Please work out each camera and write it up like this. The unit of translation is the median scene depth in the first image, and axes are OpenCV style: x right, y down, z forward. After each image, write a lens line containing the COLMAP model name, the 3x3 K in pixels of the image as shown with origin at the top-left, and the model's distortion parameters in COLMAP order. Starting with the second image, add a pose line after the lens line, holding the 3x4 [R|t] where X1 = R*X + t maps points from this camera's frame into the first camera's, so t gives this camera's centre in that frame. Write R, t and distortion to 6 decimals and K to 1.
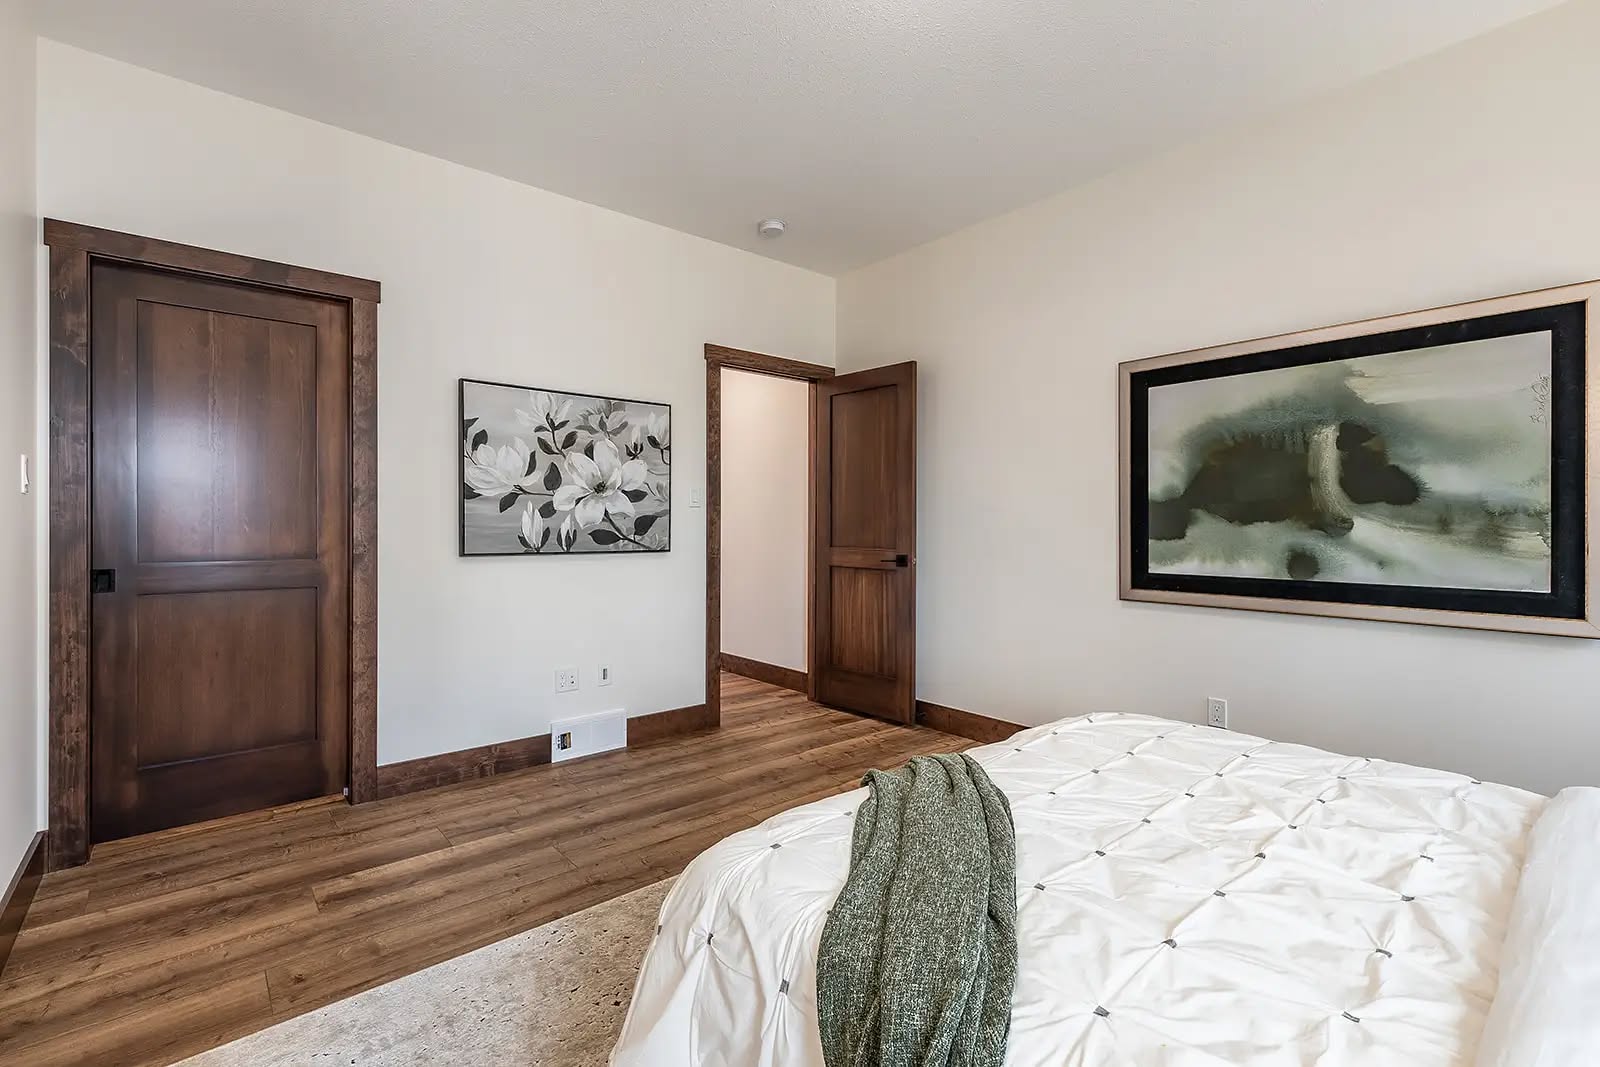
lens RADIAL K [[728.8, 0, 800.6], [0, 728.8, 528.0], [0, 0, 1]] dist [0.002274, 0.000676]
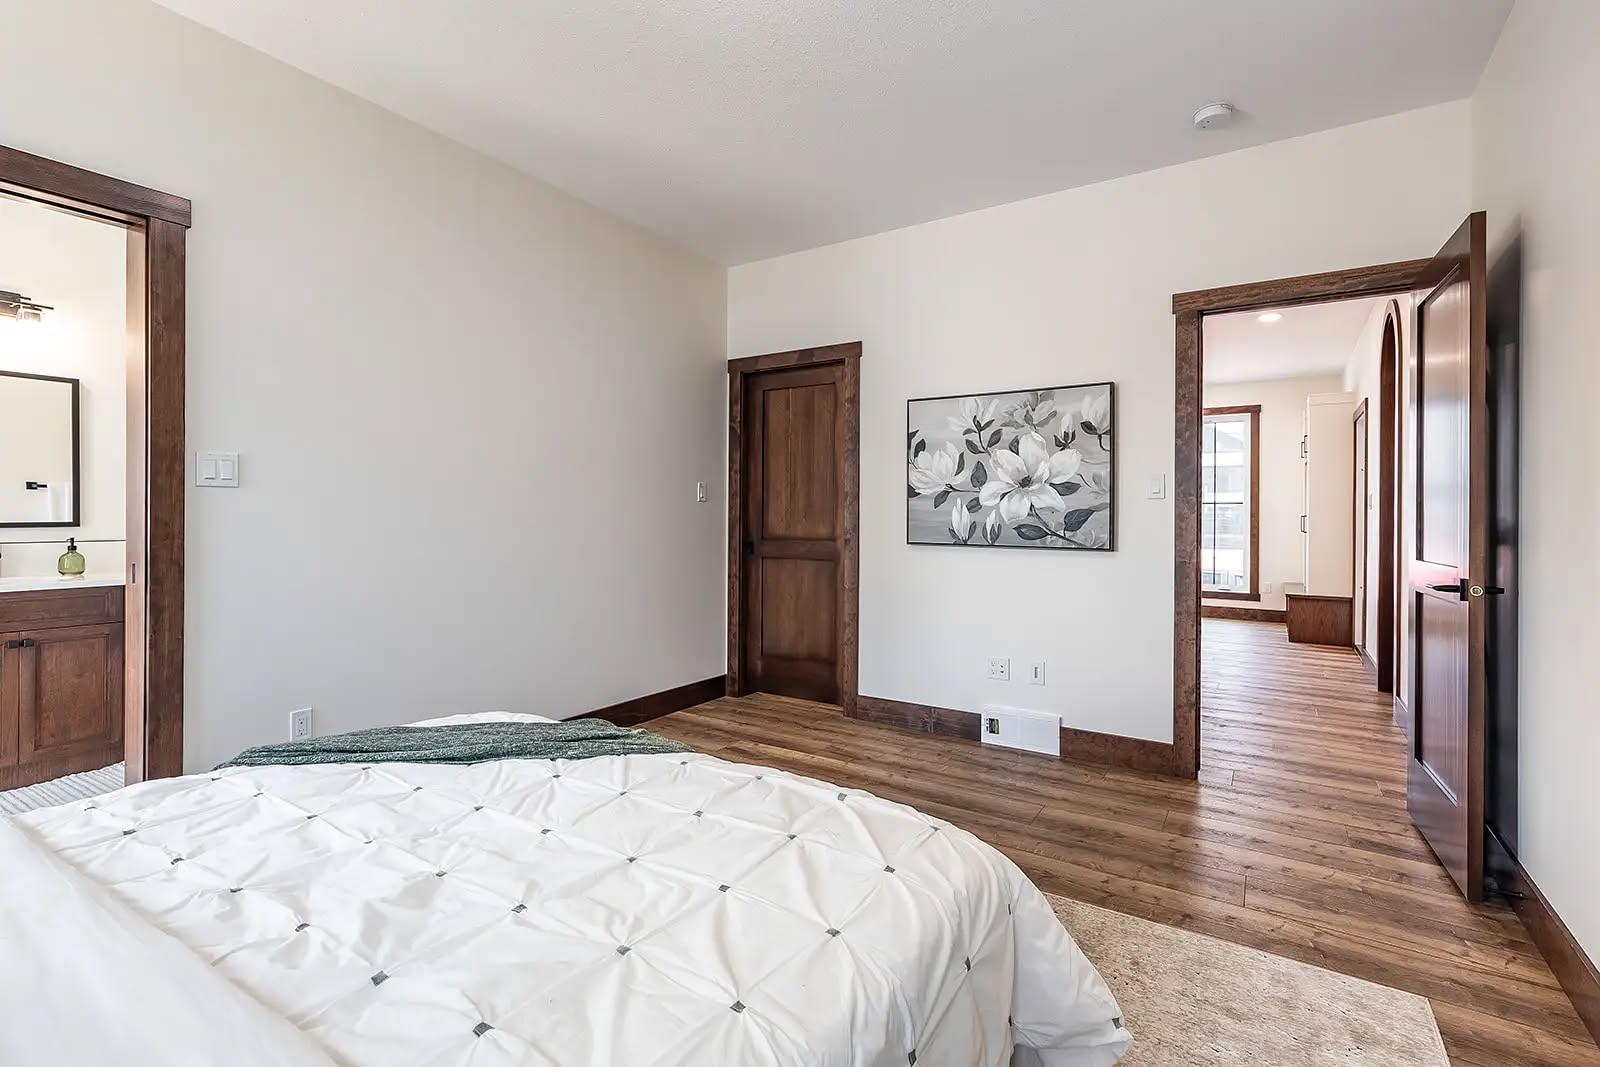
lens RADIAL K [[728.8, 0, 805.7], [0, 728.8, 519.5], [0, 0, 1]] dist [0.002274, 0.000676]
pose [[0.280514, 0.003025, -0.959845, 0.610029], [-0.013351, 0.999911, -0.000751, 0.000467], [0.959757, 0.013026, 0.280530, 0.448875]]
